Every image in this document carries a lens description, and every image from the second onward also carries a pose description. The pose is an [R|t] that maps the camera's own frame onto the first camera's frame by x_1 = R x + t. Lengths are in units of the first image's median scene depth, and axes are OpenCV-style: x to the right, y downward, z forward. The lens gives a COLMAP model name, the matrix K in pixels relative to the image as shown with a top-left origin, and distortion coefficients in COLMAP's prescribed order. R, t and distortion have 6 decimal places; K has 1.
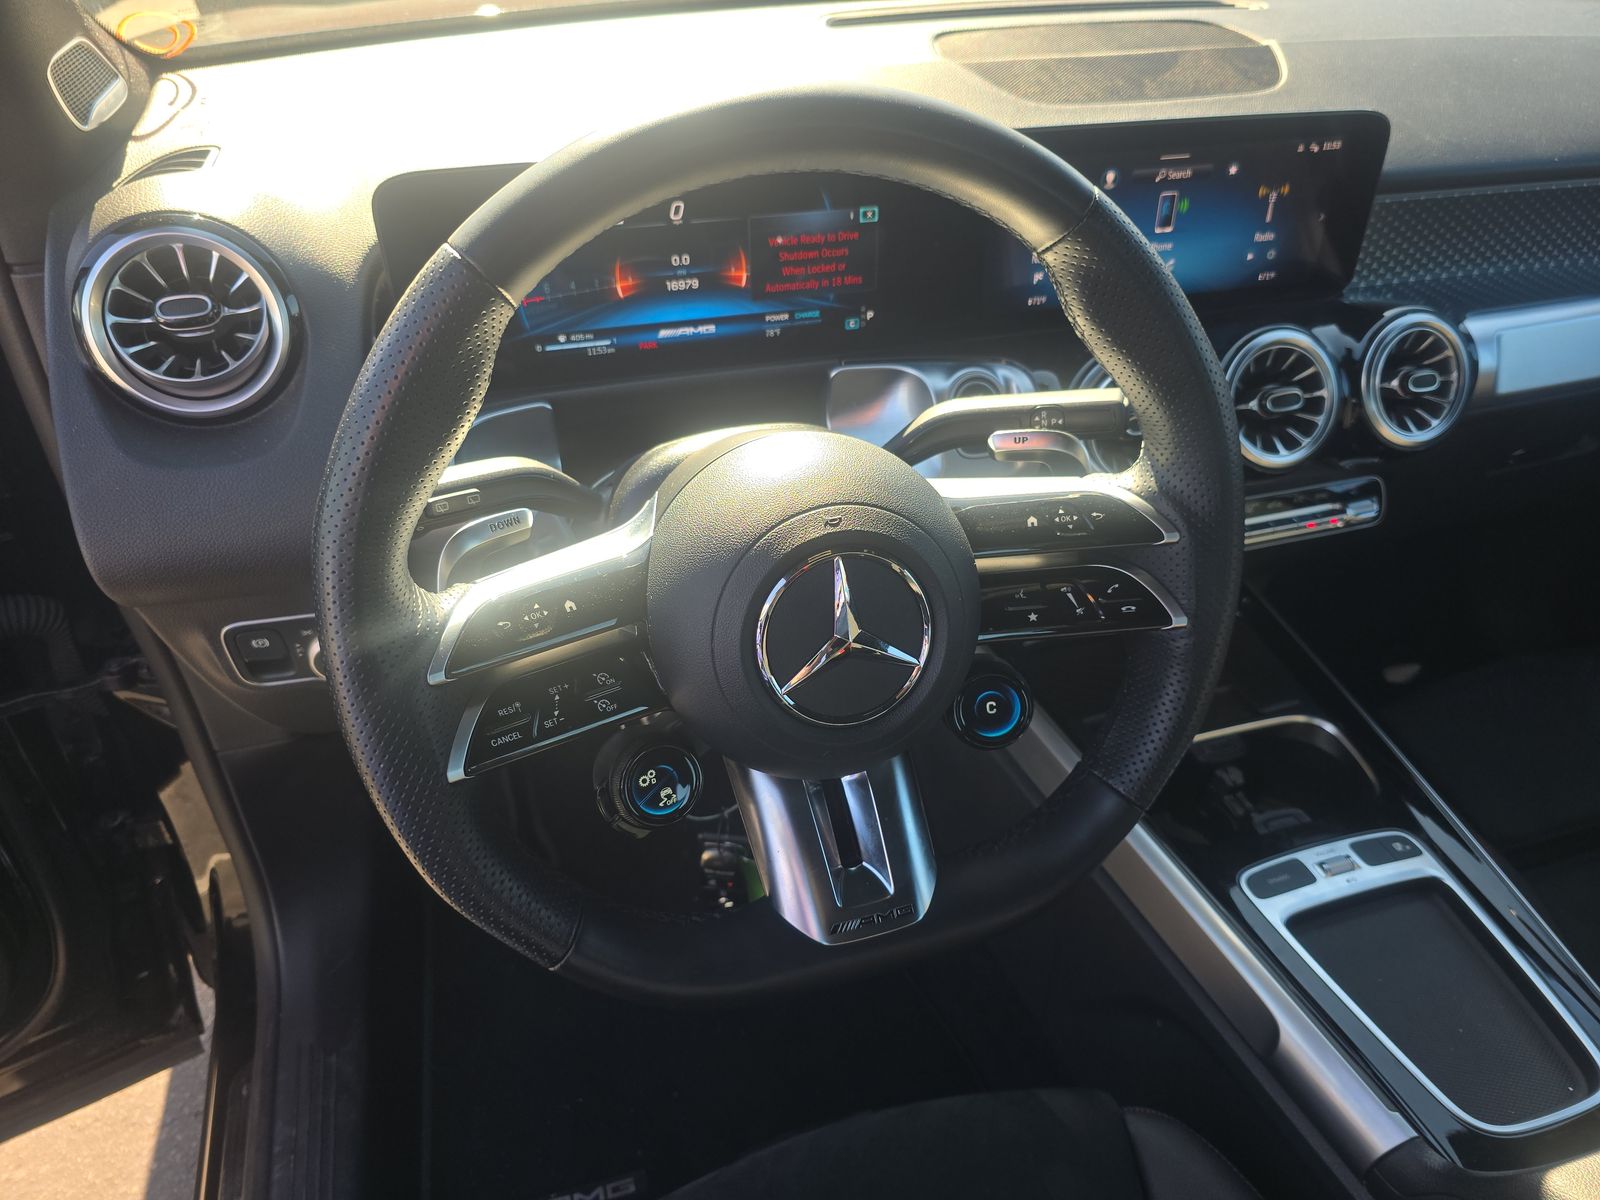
lens RADIAL K [[1084.6, 0, 805.2], [0, 1084.6, 611.8], [0, 0, 1]] dist [0.067122, -0.104241]
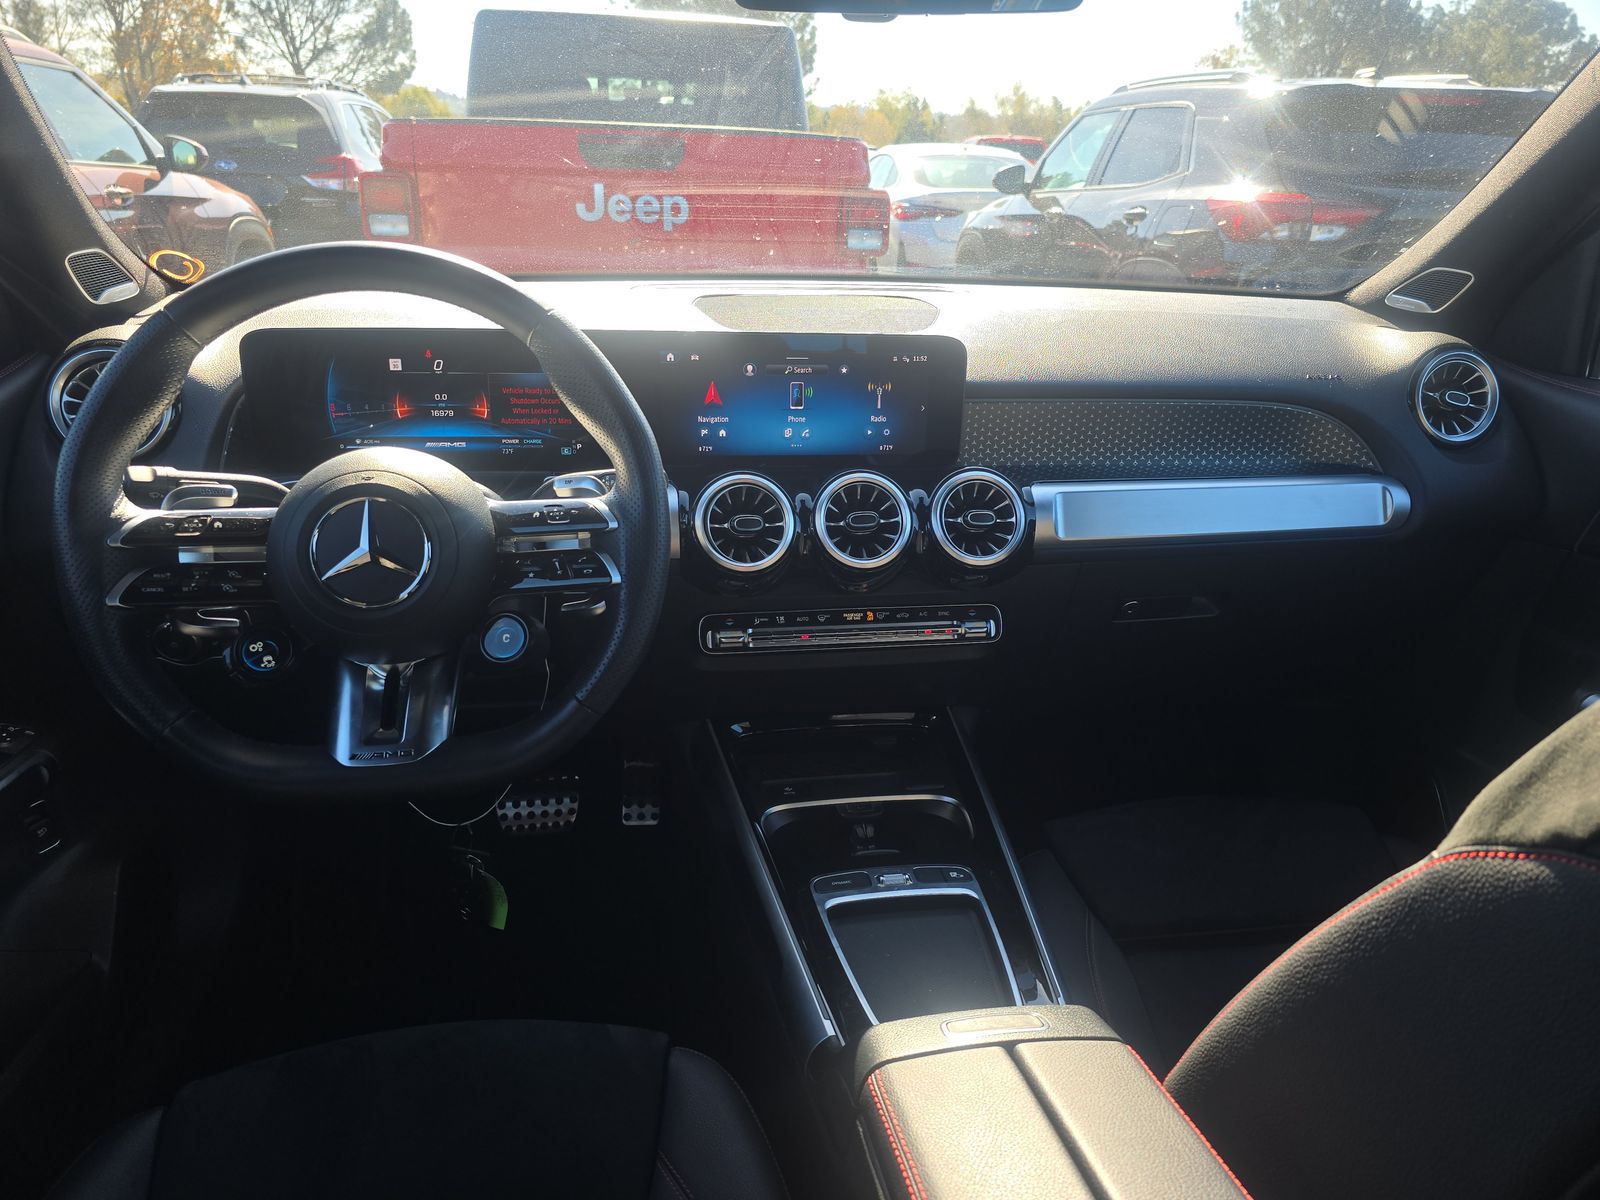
lens RADIAL K [[1084.6, 0, 805.2], [0, 1084.6, 611.8], [0, 0, 1]] dist [0.067122, -0.104241]
pose [[0.990468, 0.063039, -0.122474, 0.562429], [-0.095241, 0.955765, -0.278285, 0.319849], [0.099514, 0.287297, 0.952658, -0.292469]]
